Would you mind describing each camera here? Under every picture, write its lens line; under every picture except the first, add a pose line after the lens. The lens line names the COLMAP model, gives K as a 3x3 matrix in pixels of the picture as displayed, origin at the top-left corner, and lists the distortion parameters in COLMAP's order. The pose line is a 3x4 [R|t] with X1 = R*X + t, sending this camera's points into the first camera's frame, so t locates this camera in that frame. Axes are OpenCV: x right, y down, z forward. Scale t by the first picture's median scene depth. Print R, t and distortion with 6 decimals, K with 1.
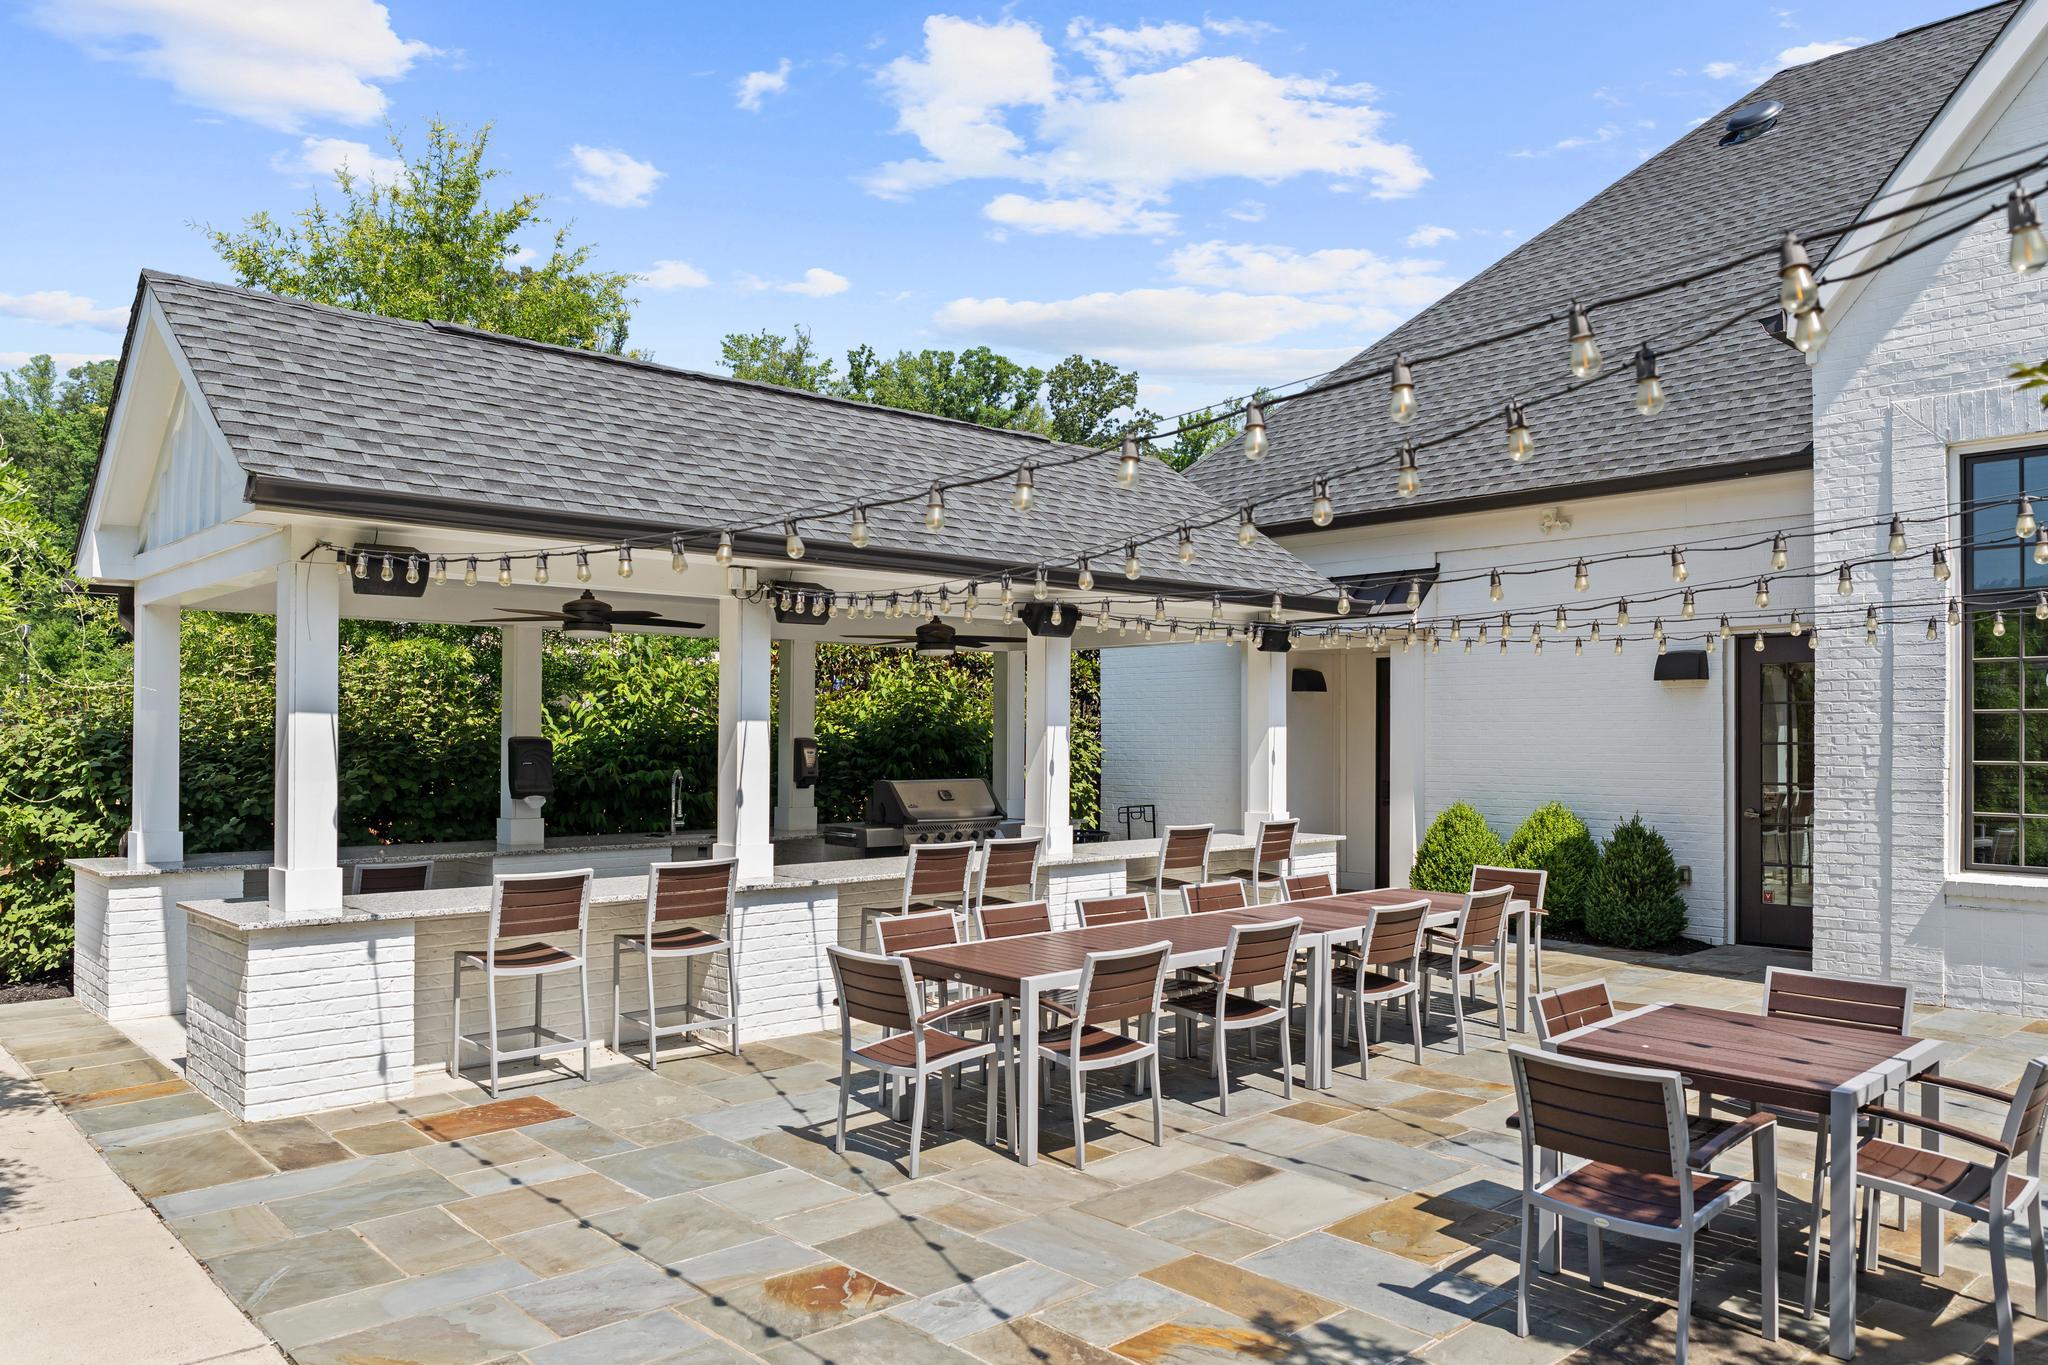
lens RADIAL K [[1458.8, 0, 1028.8], [0, 1458.8, 698.2], [0, 0, 1]] dist [-0.010565, -0.003815]
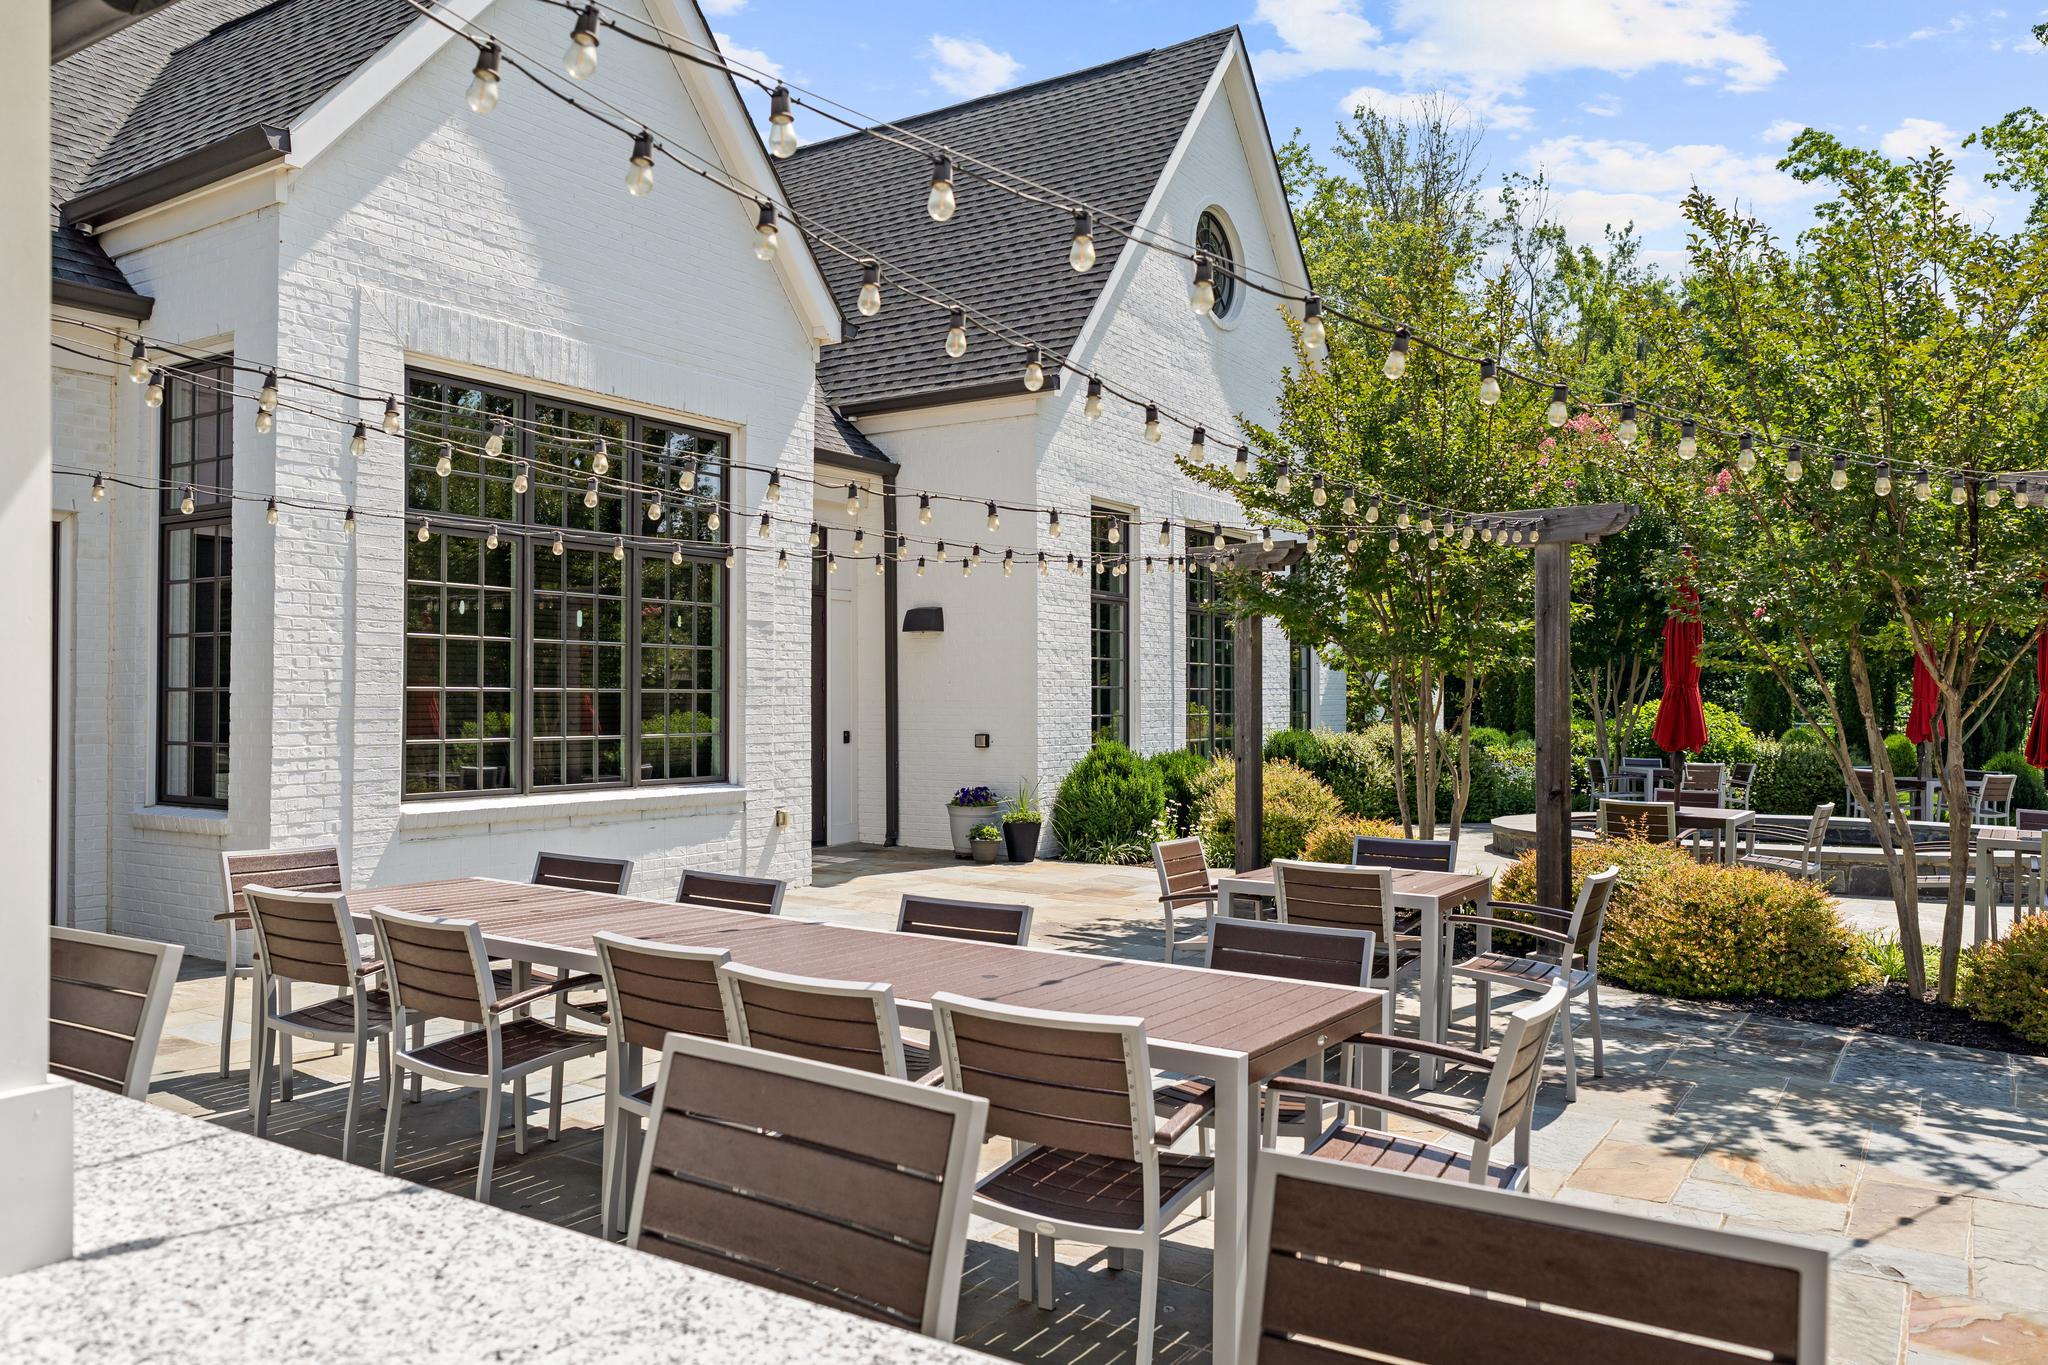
lens RADIAL K [[1458.8, 0, 1030.2], [0, 1458.8, 676.5], [0, 0, 1]] dist [-0.010565, -0.003815]
pose [[-0.243613, 0.017389, 0.969717, -0.364886], [-0.024467, 0.999411, -0.024068, 0.047670], [-0.969564, -0.029589, -0.243044, 0.809063]]
